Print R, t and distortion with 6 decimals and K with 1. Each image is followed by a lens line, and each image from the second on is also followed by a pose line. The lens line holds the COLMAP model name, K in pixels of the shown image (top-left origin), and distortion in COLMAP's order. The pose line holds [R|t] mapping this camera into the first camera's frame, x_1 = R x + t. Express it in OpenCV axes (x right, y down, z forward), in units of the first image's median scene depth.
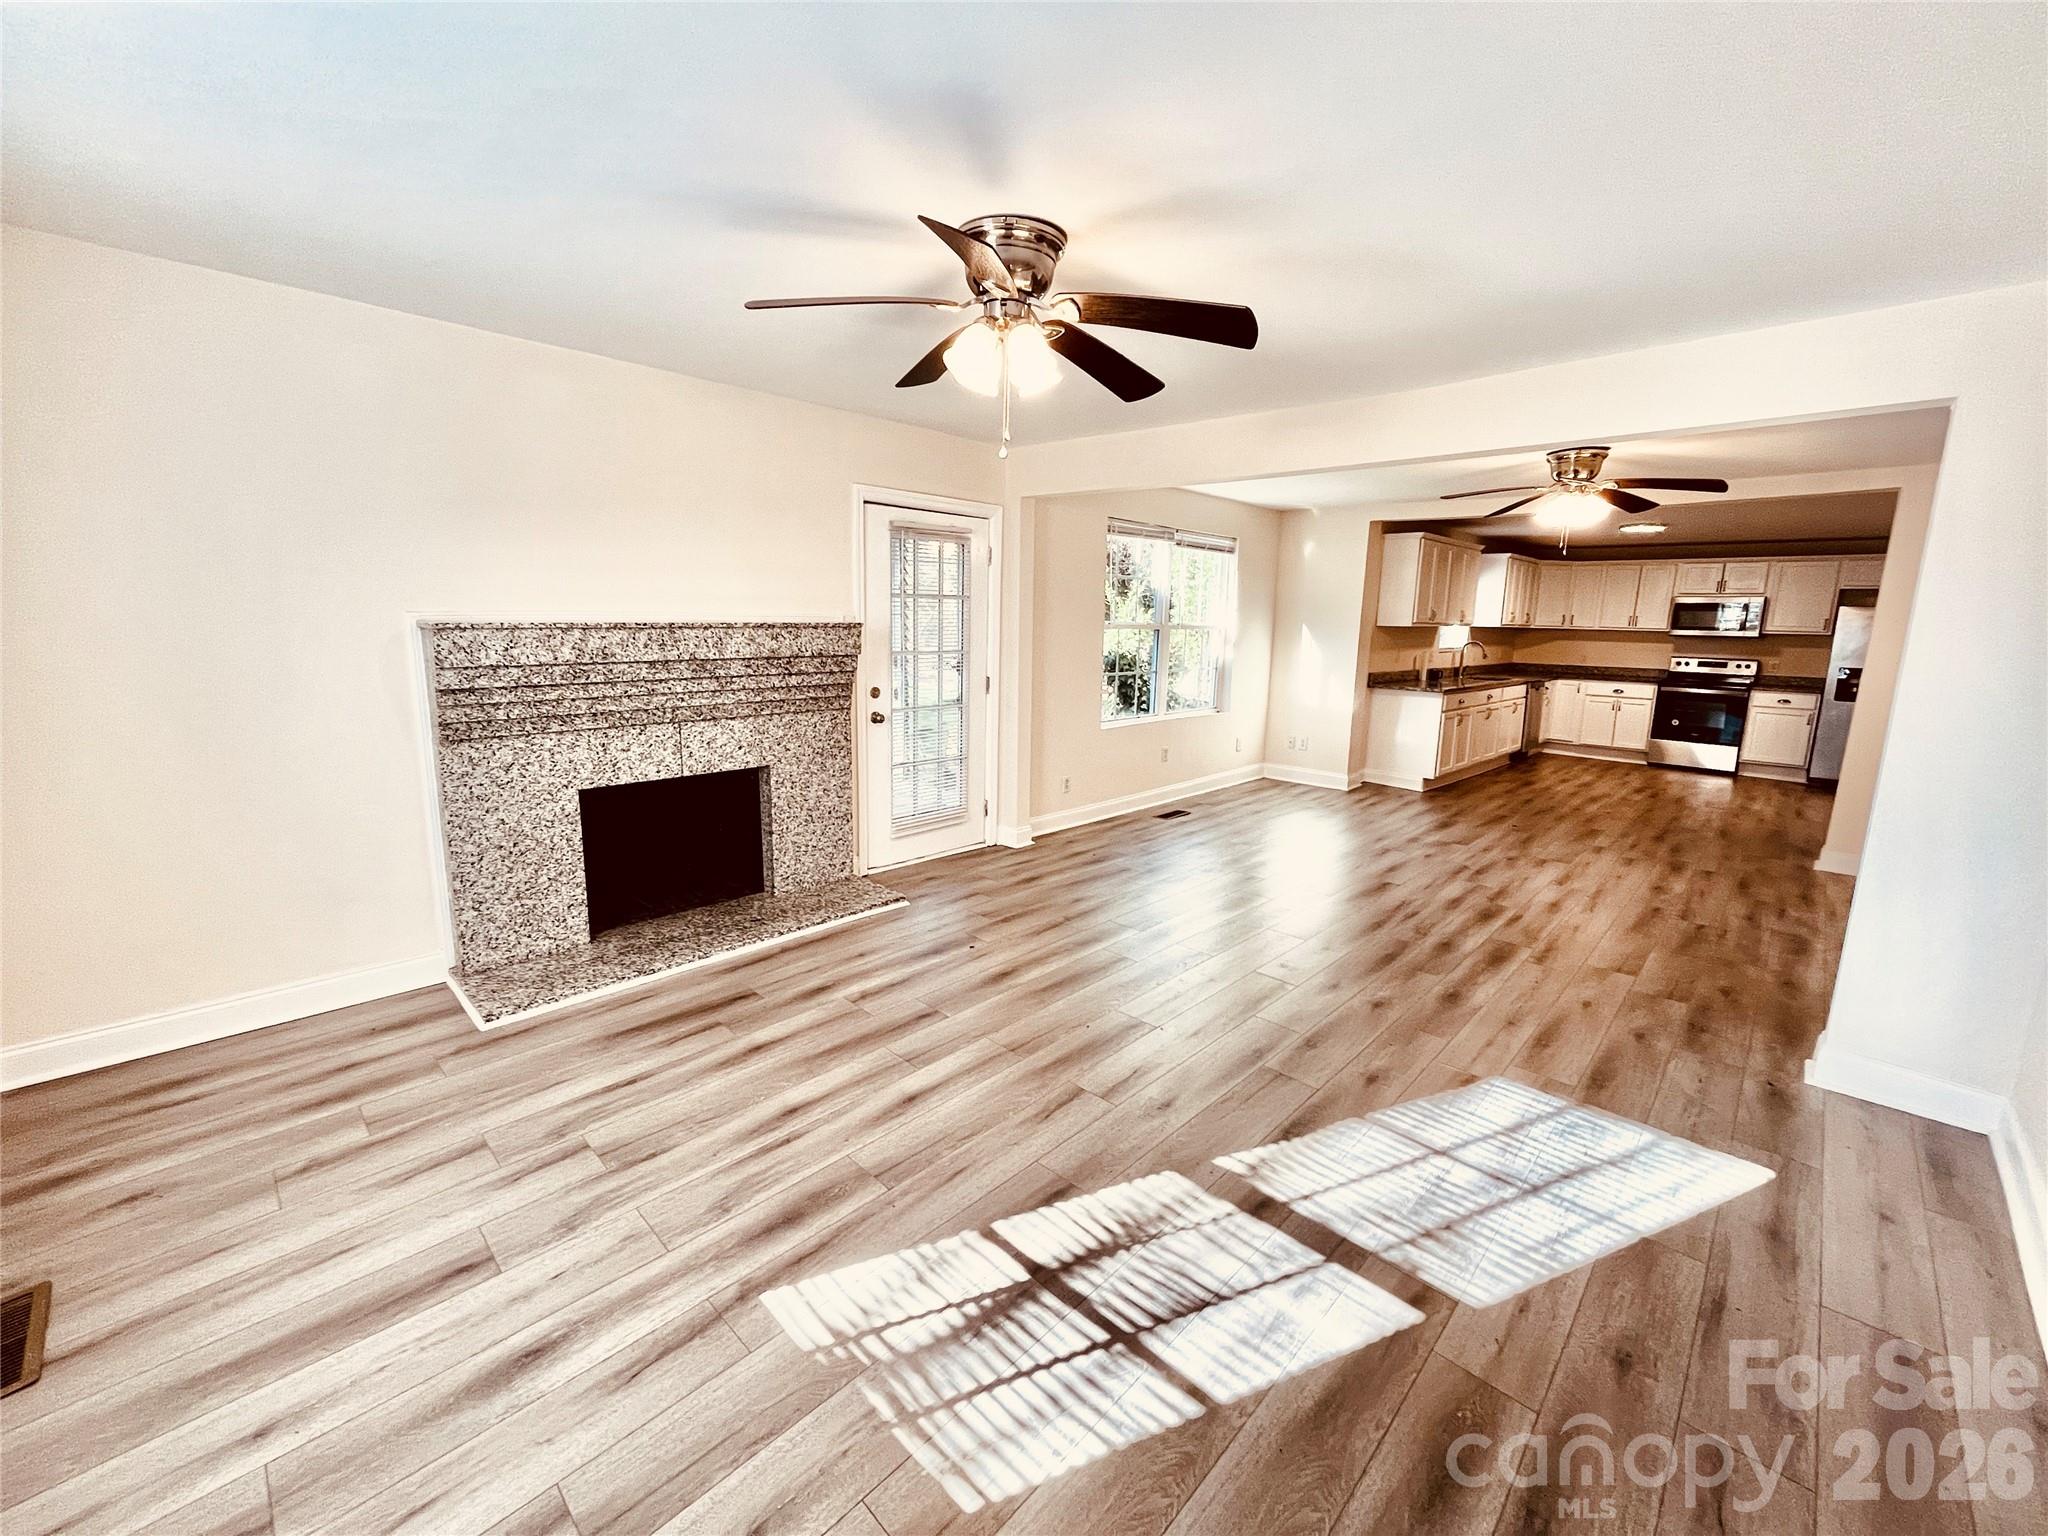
lens RADIAL K [[829.4, 0, 1011.7], [0, 829.4, 759.6], [0, 0, 1]] dist [-0.001445, -0.000501]
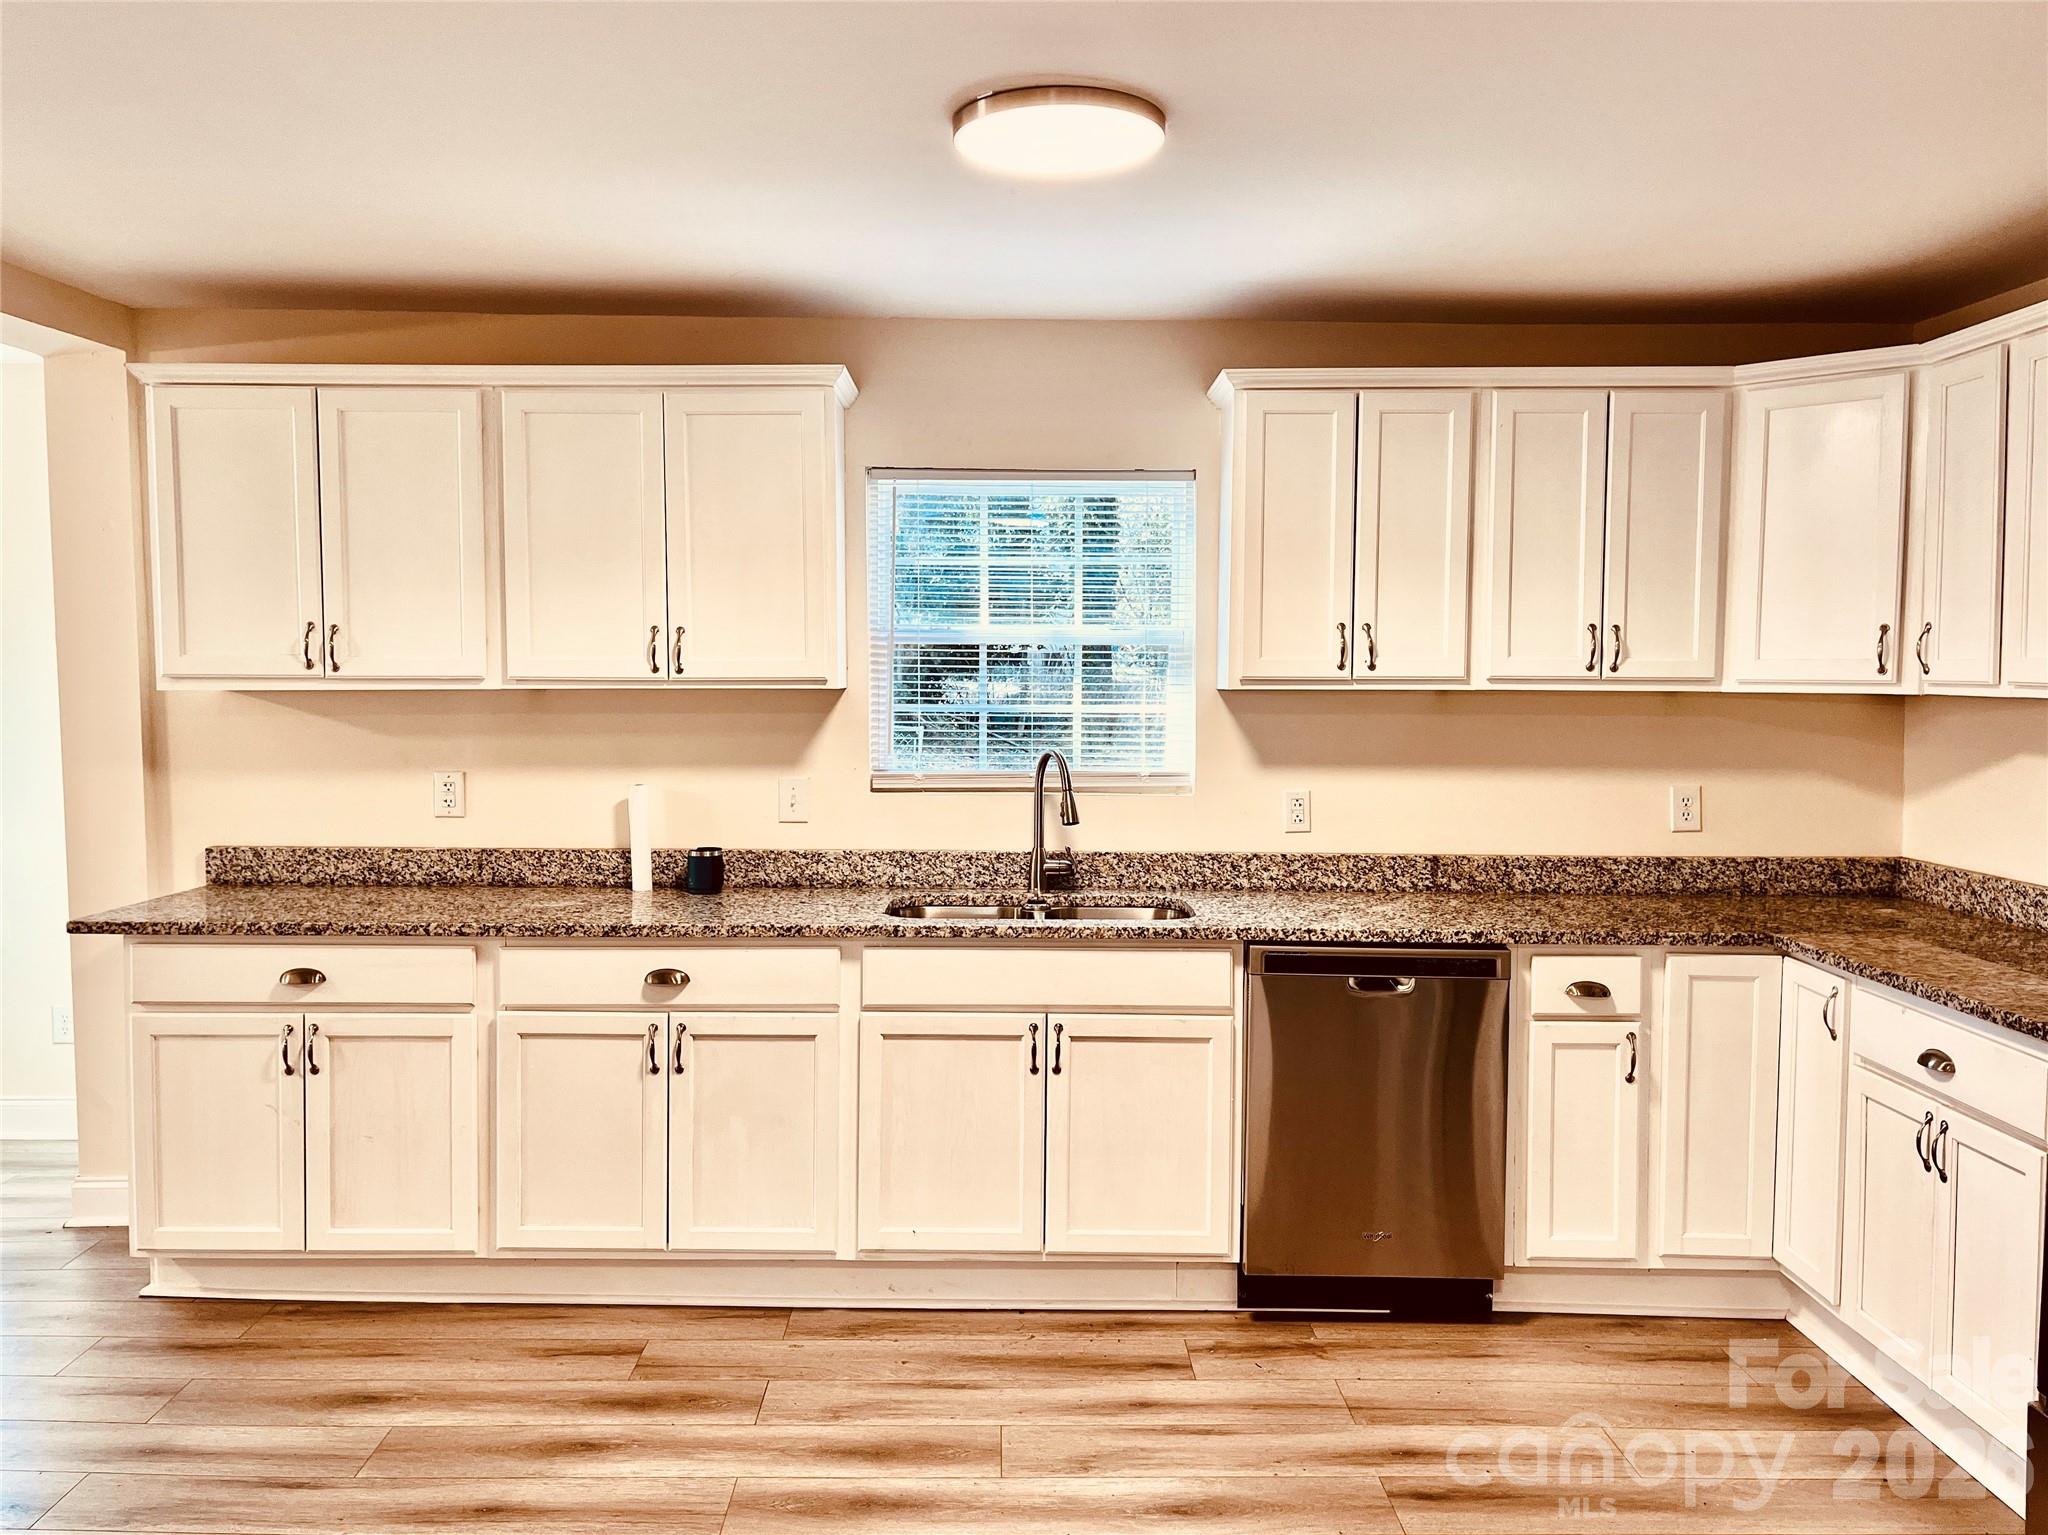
lens RADIAL K [[1553.8, 0, 1013.4], [0, 1553.8, 757.5], [0, 0, 1]] dist [0.079194, -0.099189]
pose [[0.706072, 0.021341, -0.707819, 1.906091], [-0.109259, 0.990860, -0.079114, -0.225462], [0.699661, 0.133196, 0.701950, 1.473959]]
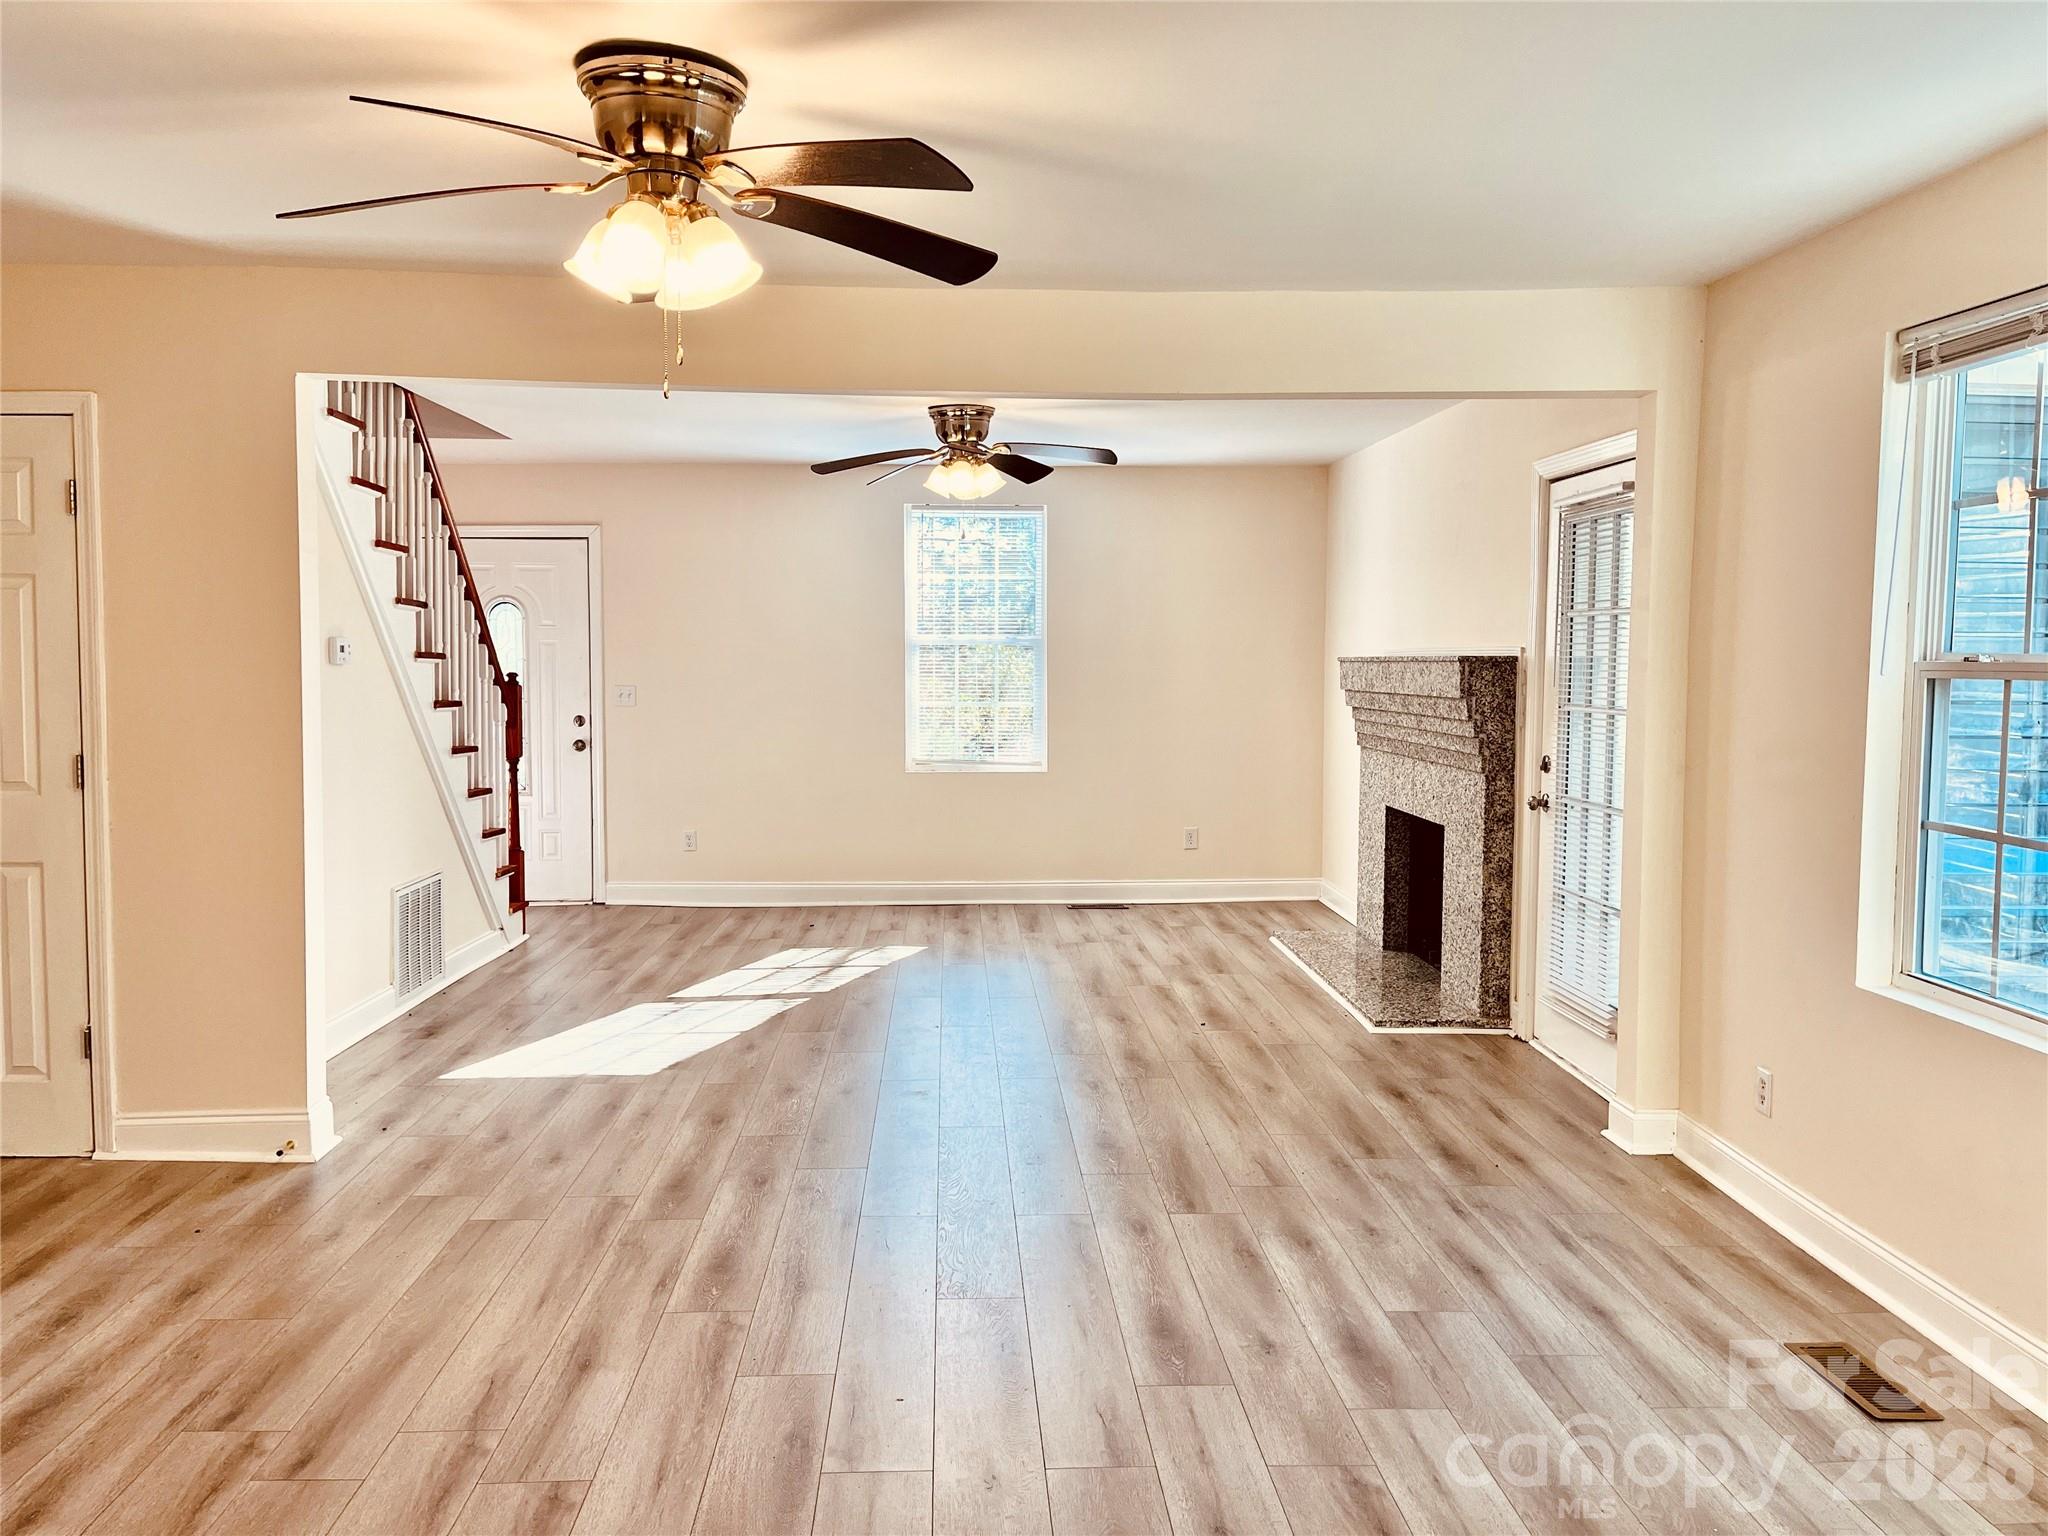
lens RADIAL K [[1532.7, 0, 1023.0], [0, 1532.7, 744.4], [0, 0, 1]] dist [0.073086, -0.093440]
pose [[-0.678977, 0.017635, -0.733947, 1.134556], [-0.150929, 0.975005, 0.163052, -0.261713], [0.718478, 0.221482, -0.659345, 1.701210]]
